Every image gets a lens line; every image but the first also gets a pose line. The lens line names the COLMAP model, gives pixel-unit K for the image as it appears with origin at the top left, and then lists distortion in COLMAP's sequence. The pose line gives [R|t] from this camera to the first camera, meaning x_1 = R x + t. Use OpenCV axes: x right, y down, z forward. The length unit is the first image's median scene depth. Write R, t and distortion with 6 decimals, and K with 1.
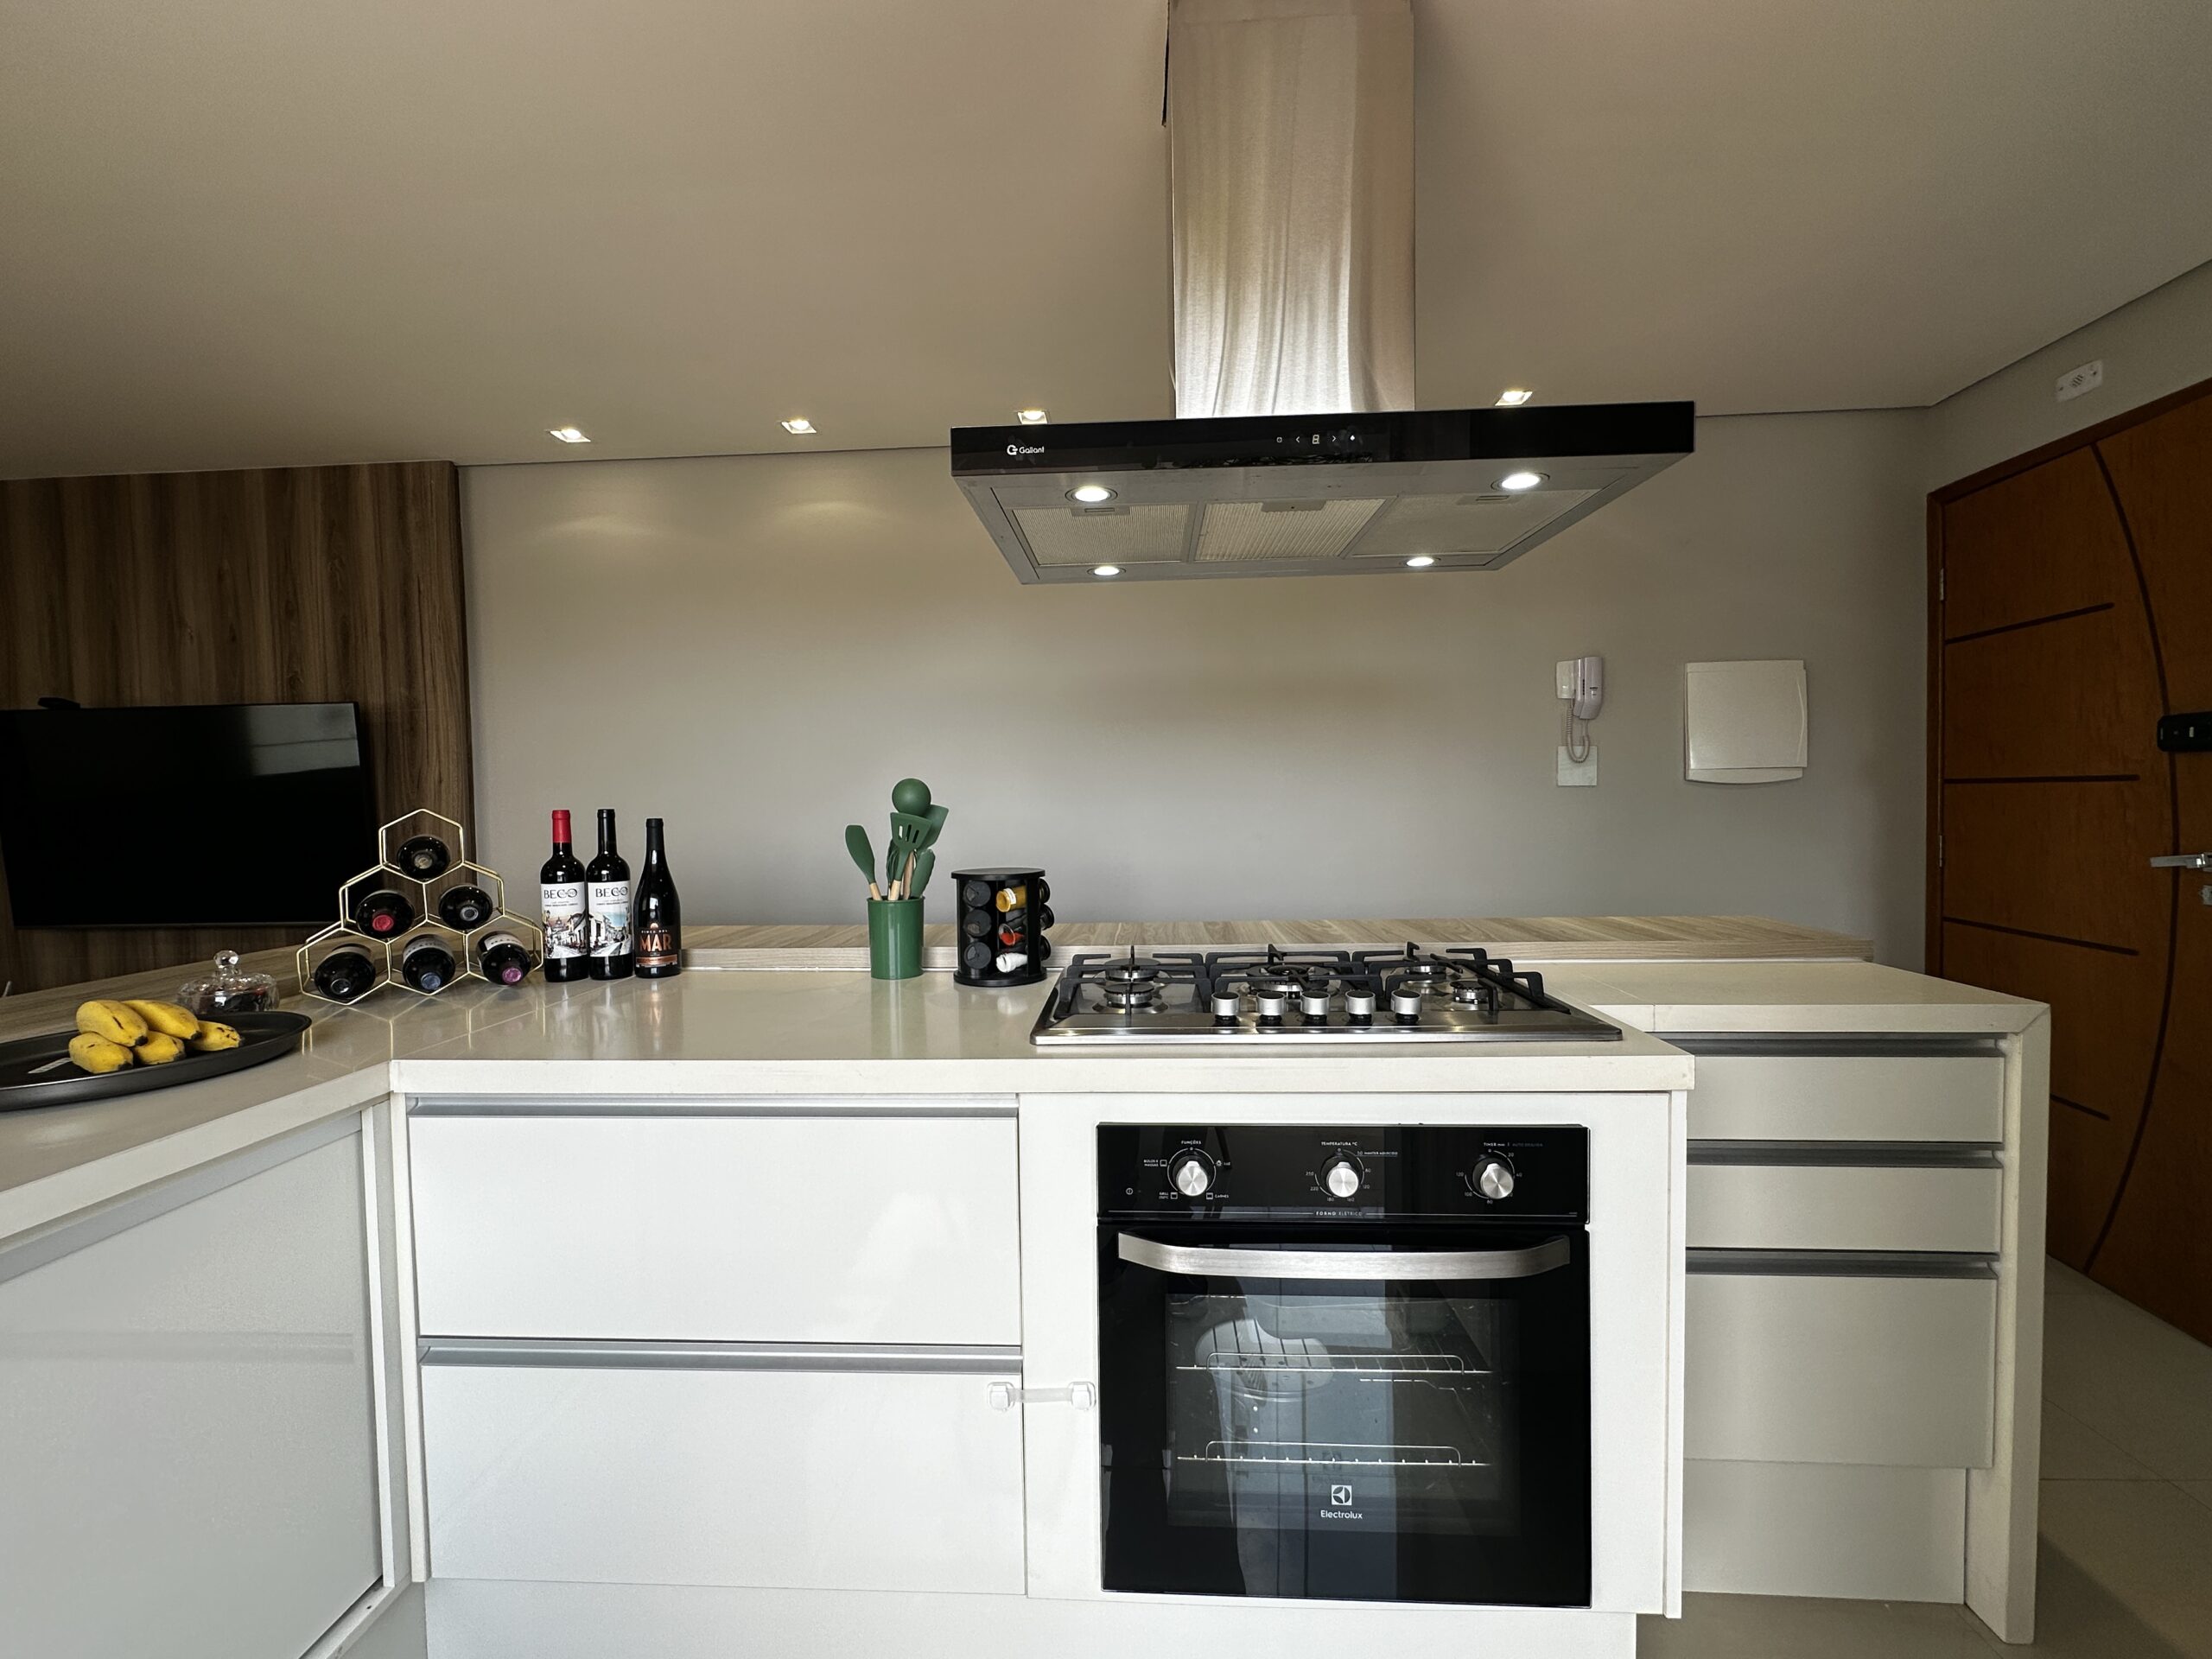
lens RADIAL K [[889.2, 0, 1106.0], [0, 889.2, 829.5], [0, 0, 1]] dist [0.001343, 0.000514]
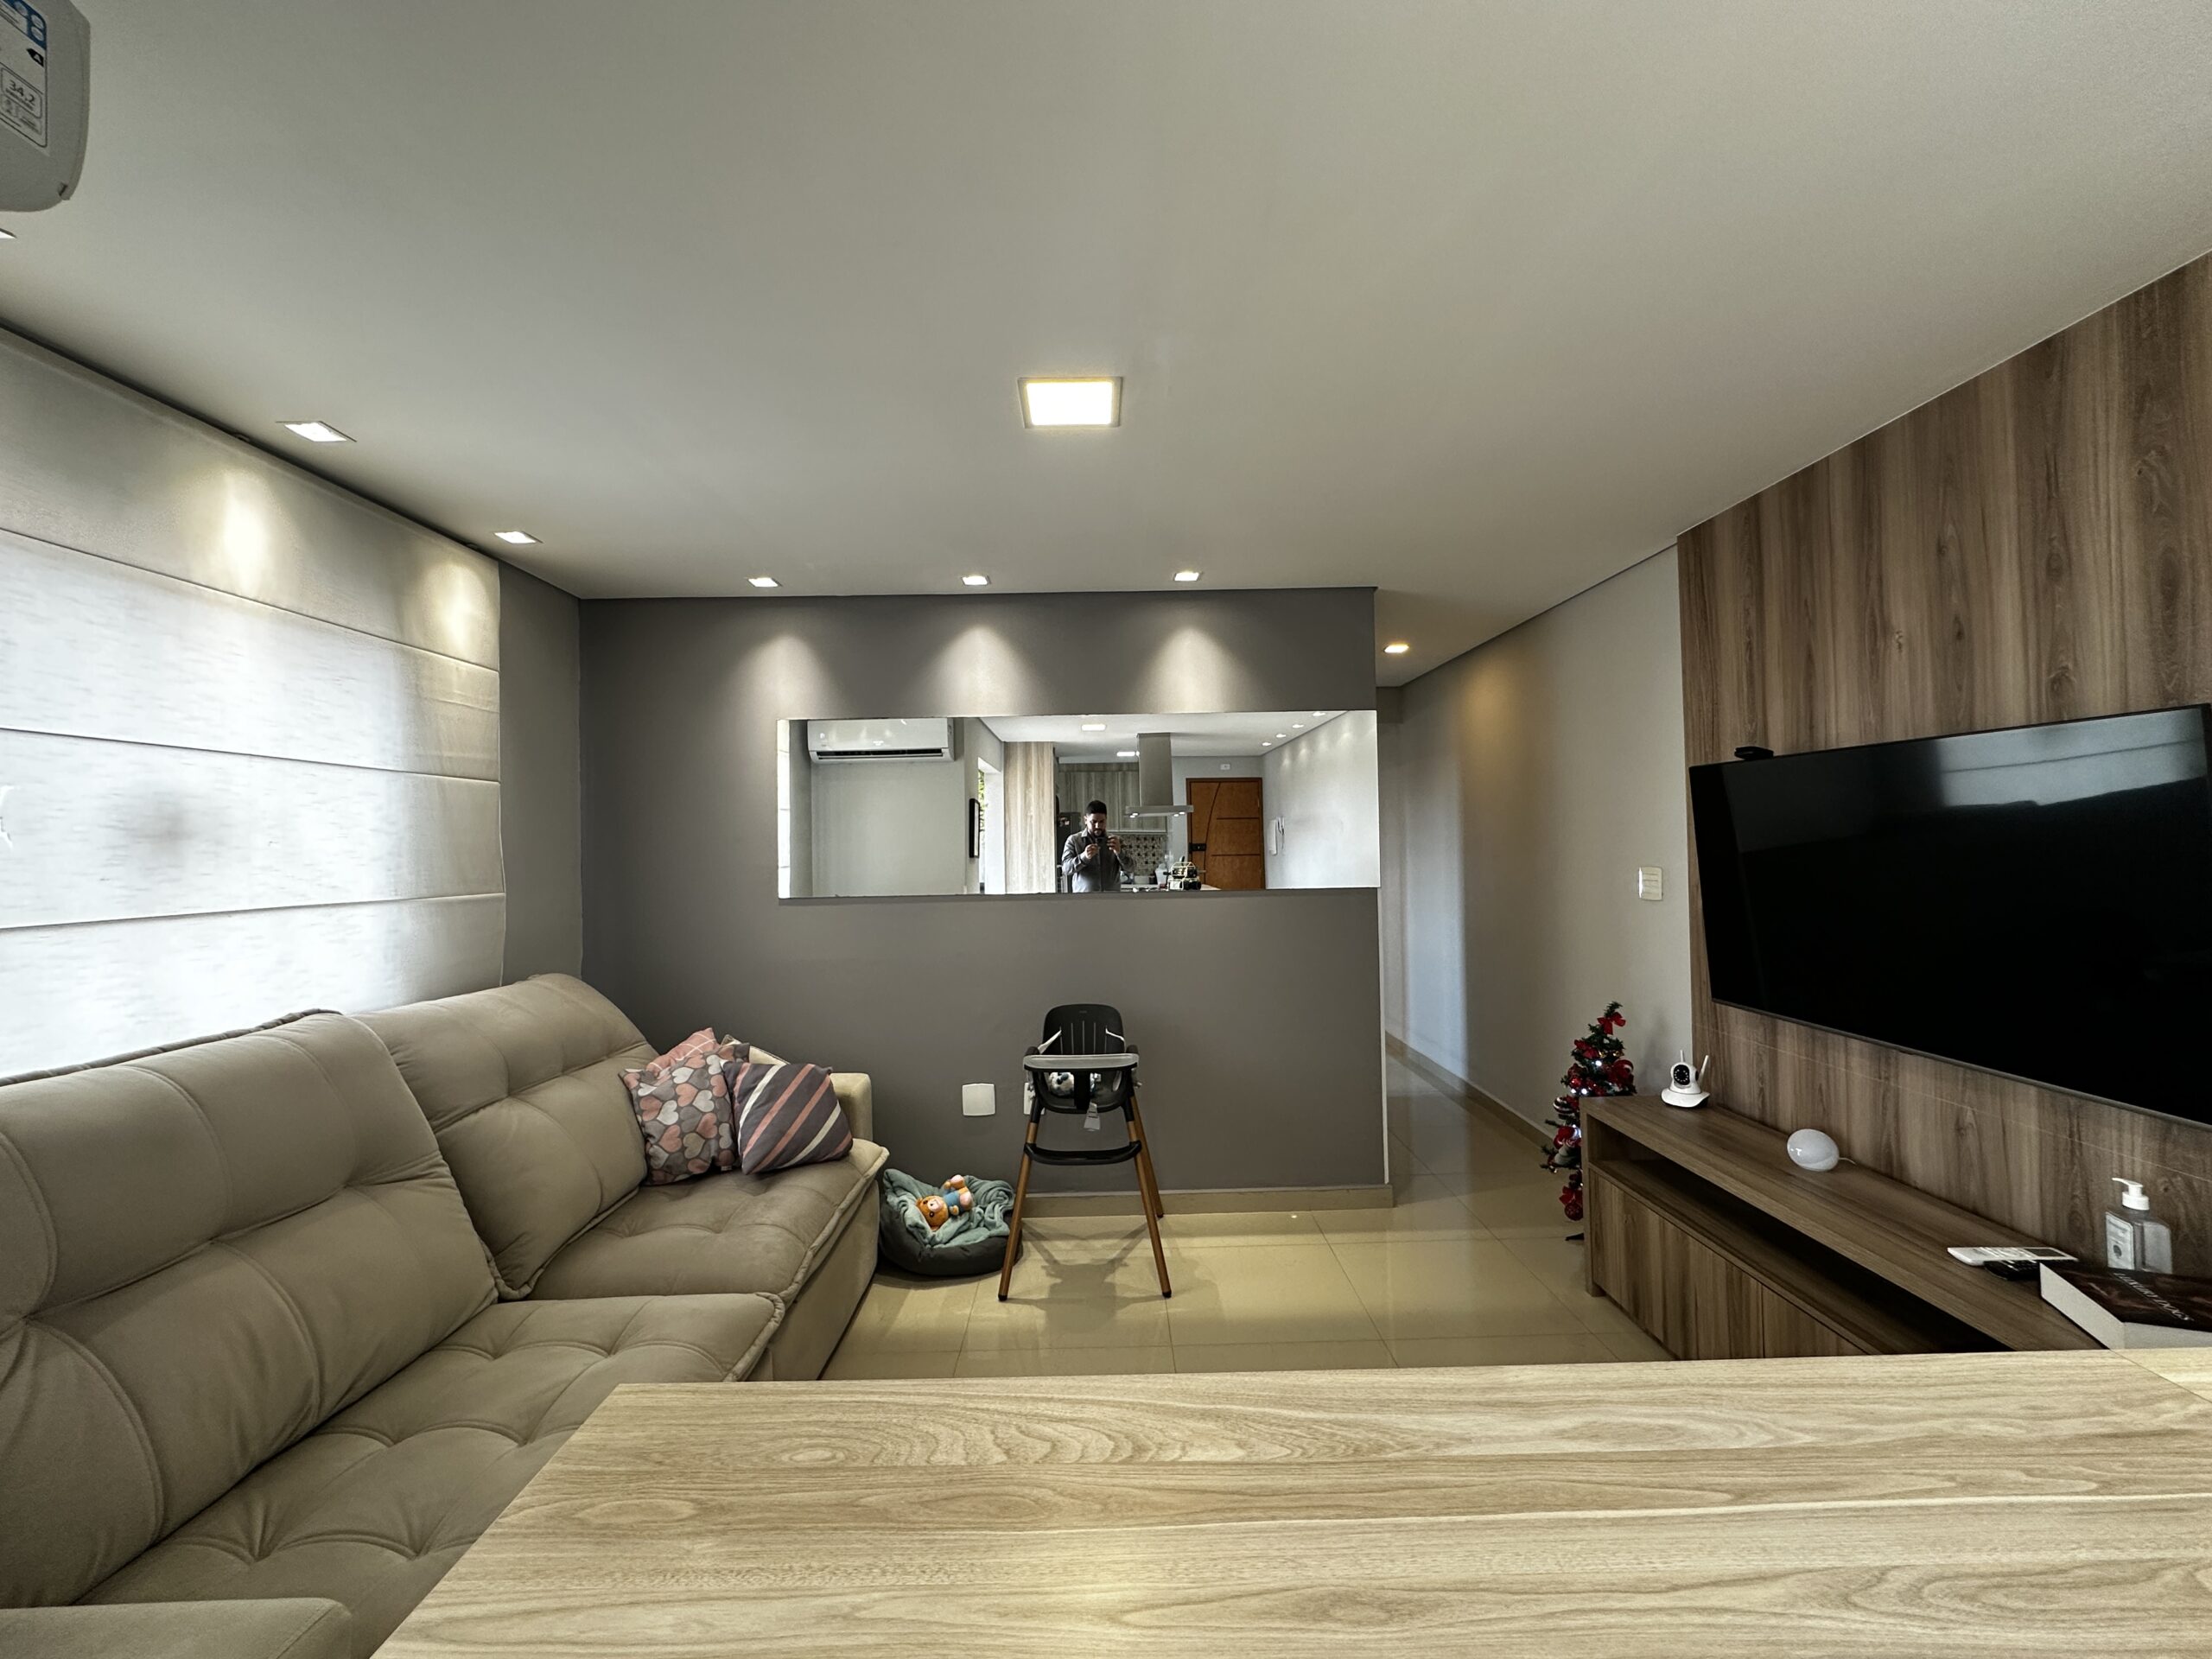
lens RADIAL K [[882.0, 0, 1105.8], [0, 882.0, 826.6], [0, 0, 1]] dist [-0.003497, 0.000474]
pose [[0.061086, 0.001703, -0.998131, -0.355996], [-0.015676, 0.999877, 0.000747, -0.059891], [0.998009, 0.015601, 0.061105, 0.318021]]
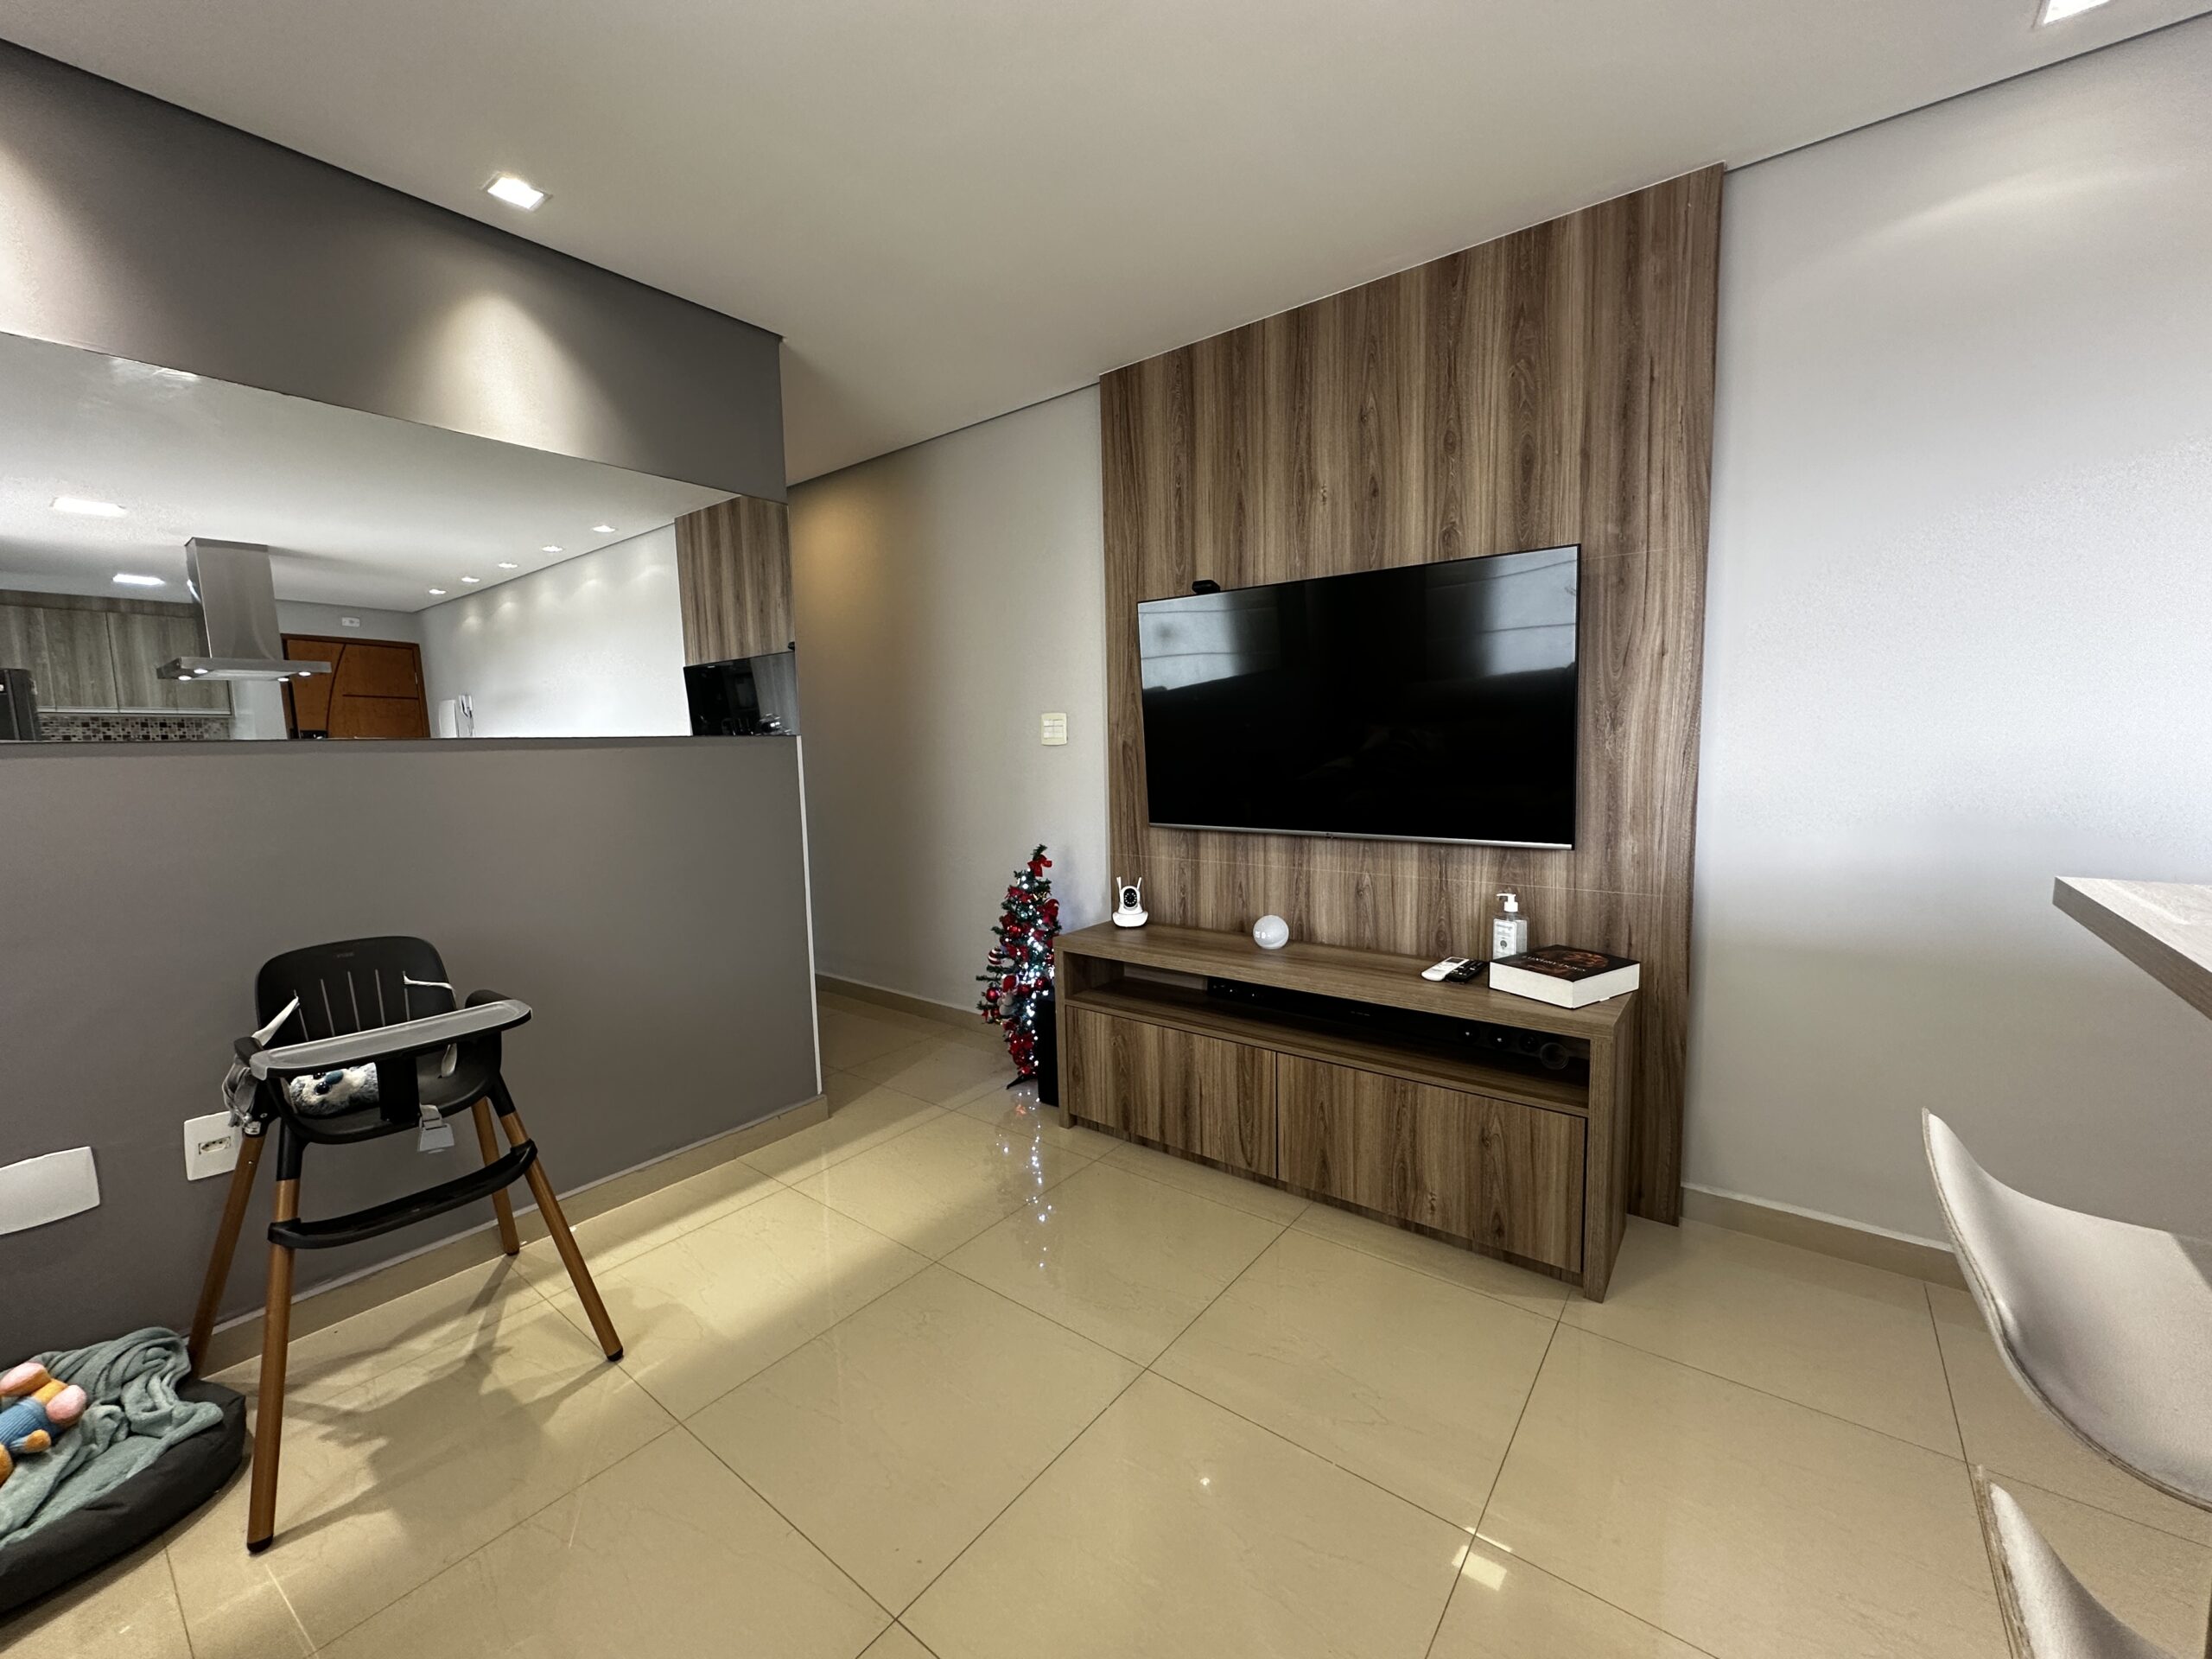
lens RADIAL K [[882.0, 0, 1105.8], [0, 882.0, 826.6], [0, 0, 1]] dist [-0.003497, 0.000474]
pose [[0.822655, 0.057979, -0.565576, -0.708352], [-0.013746, 0.996524, 0.082163, 0.031591], [0.568374, -0.059818, 0.820593, 0.168669]]
